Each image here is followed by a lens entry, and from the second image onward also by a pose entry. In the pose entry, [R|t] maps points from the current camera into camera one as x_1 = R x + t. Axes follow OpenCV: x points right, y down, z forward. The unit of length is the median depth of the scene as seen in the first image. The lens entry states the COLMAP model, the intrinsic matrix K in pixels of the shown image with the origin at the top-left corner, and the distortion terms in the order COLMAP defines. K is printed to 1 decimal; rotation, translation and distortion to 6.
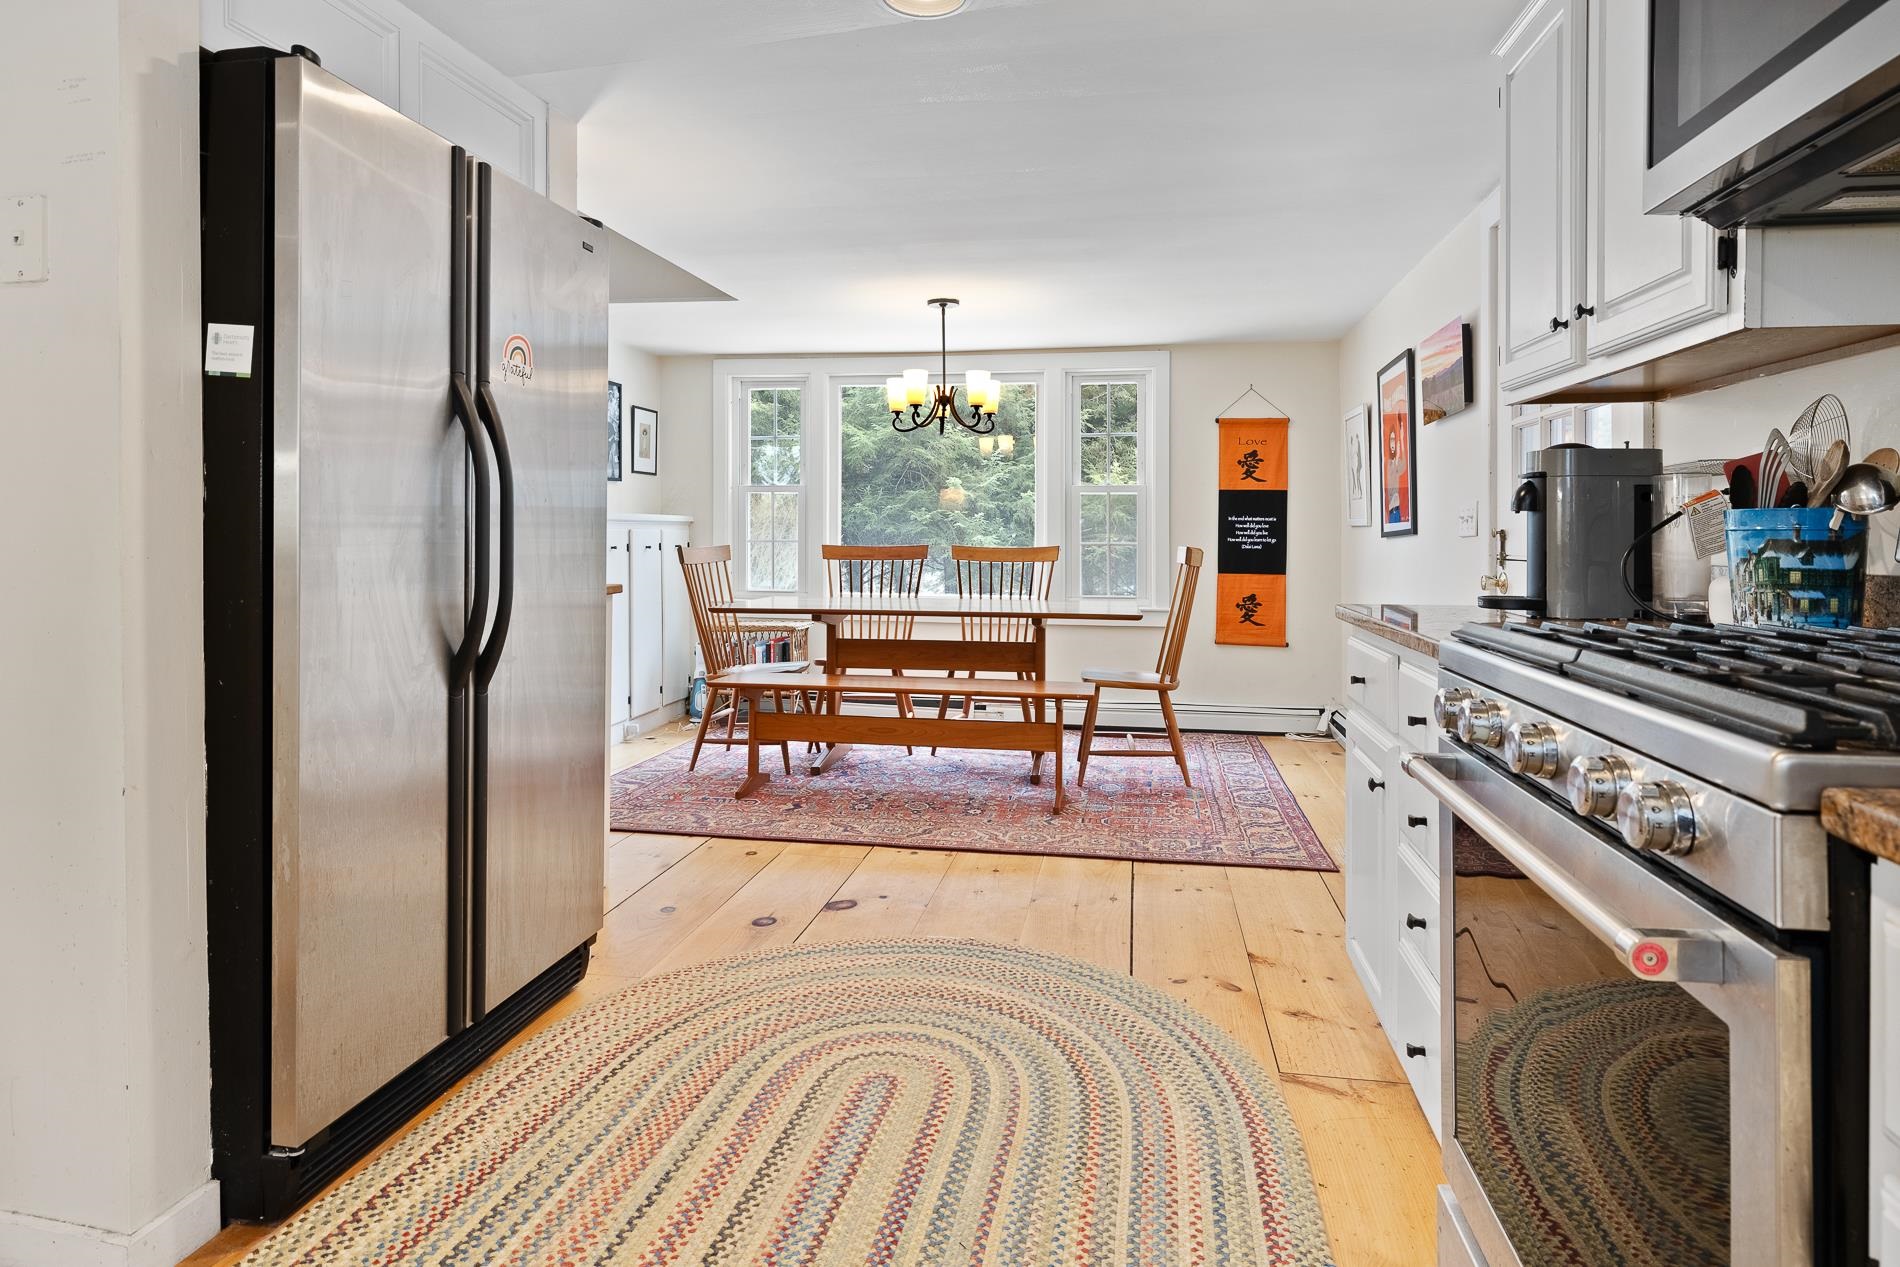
lens RADIAL K [[1040.2, 0, 950.2], [0, 1040.2, 542.1], [0, 0, 1]] dist [0.001338, 0.000351]
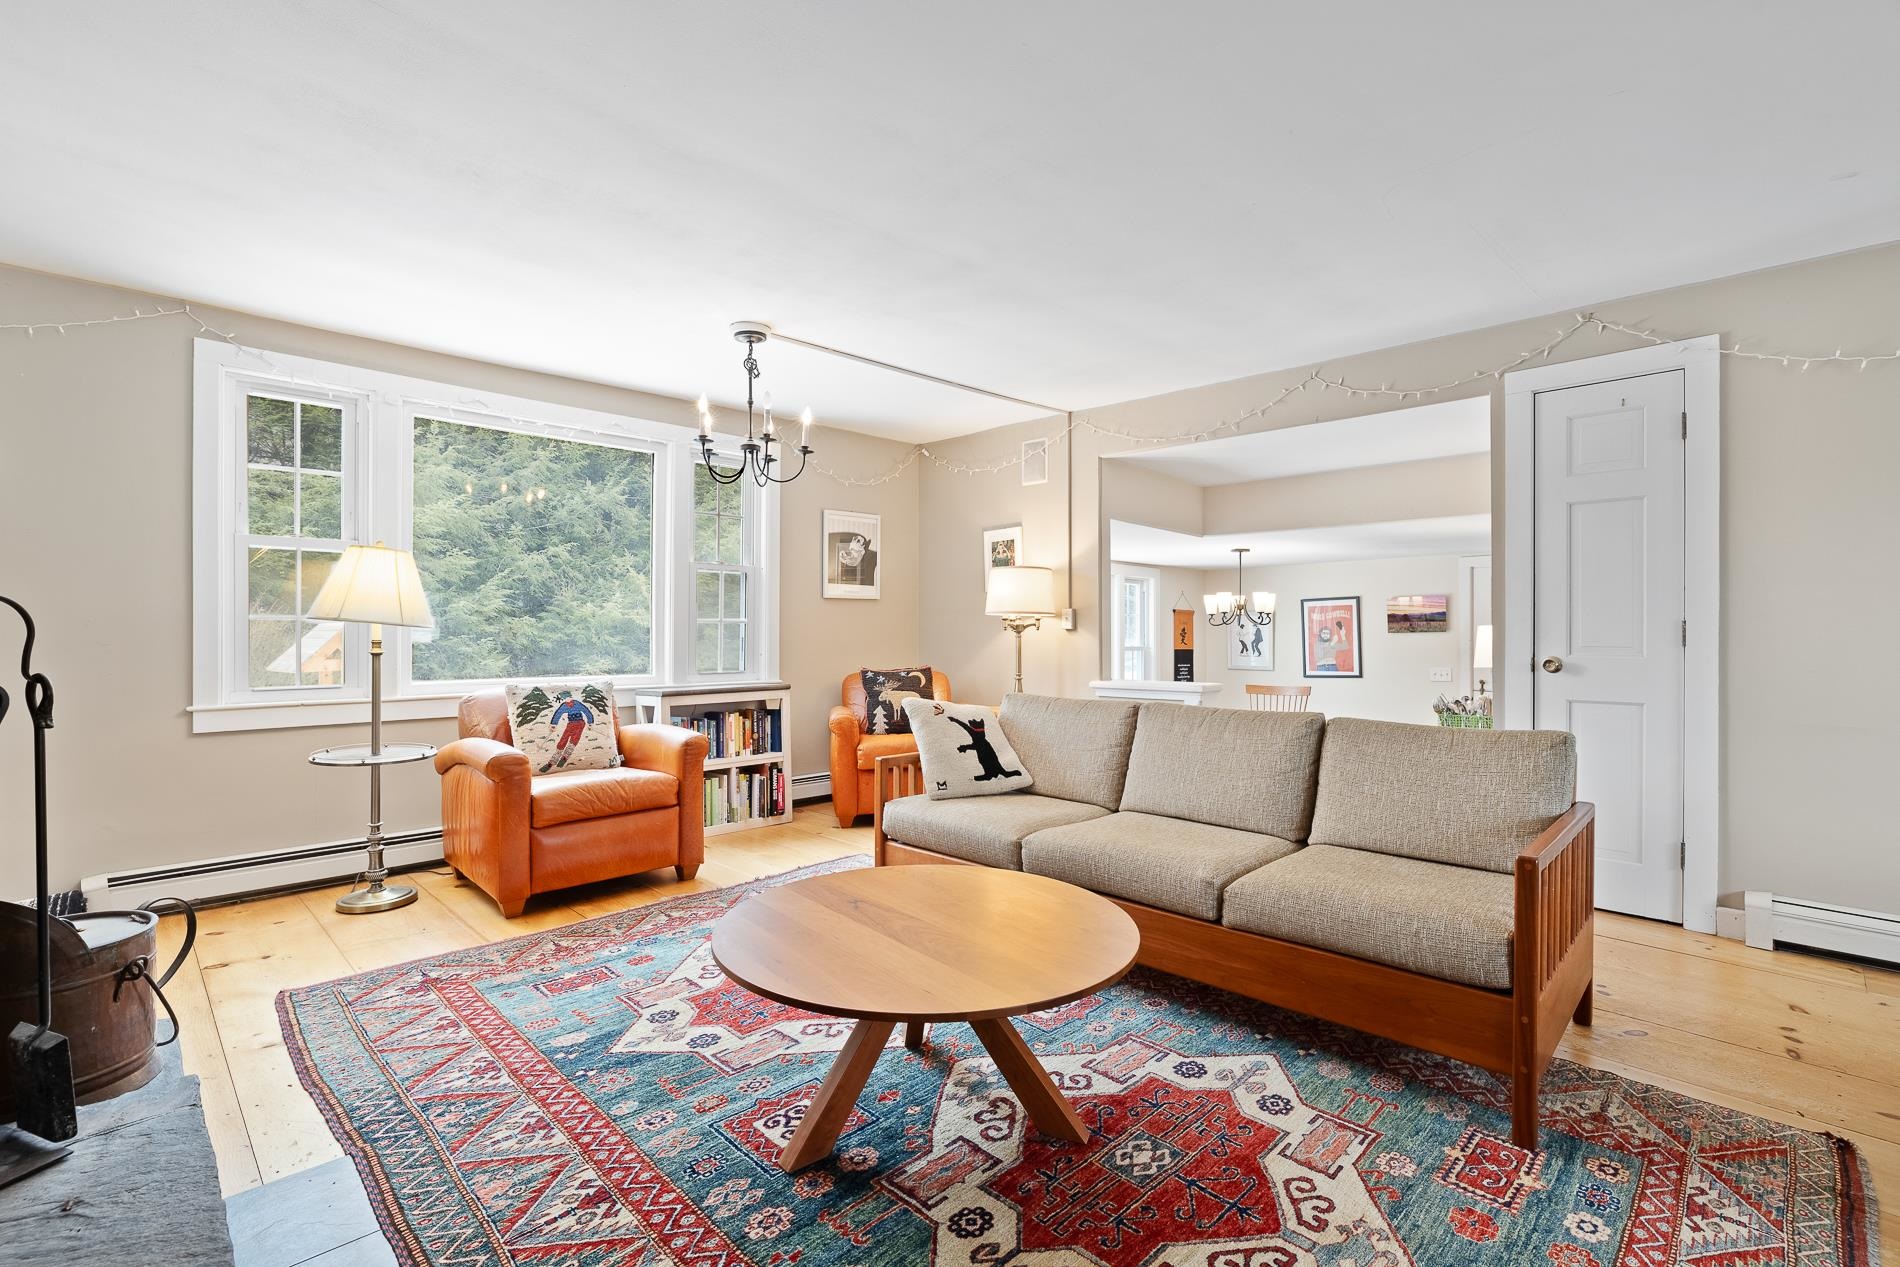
lens RADIAL K [[856.0, 0, 941.3], [0, 856.0, 634.6], [0, 0, 1]] dist [-0.020701, 0.000082]
pose [[0.581457, 0.001729, 0.813575, -1.409577], [0.004024, 0.999979, -0.005001, -0.084484], [-0.813567, 0.006182, 0.581438, 0.575975]]
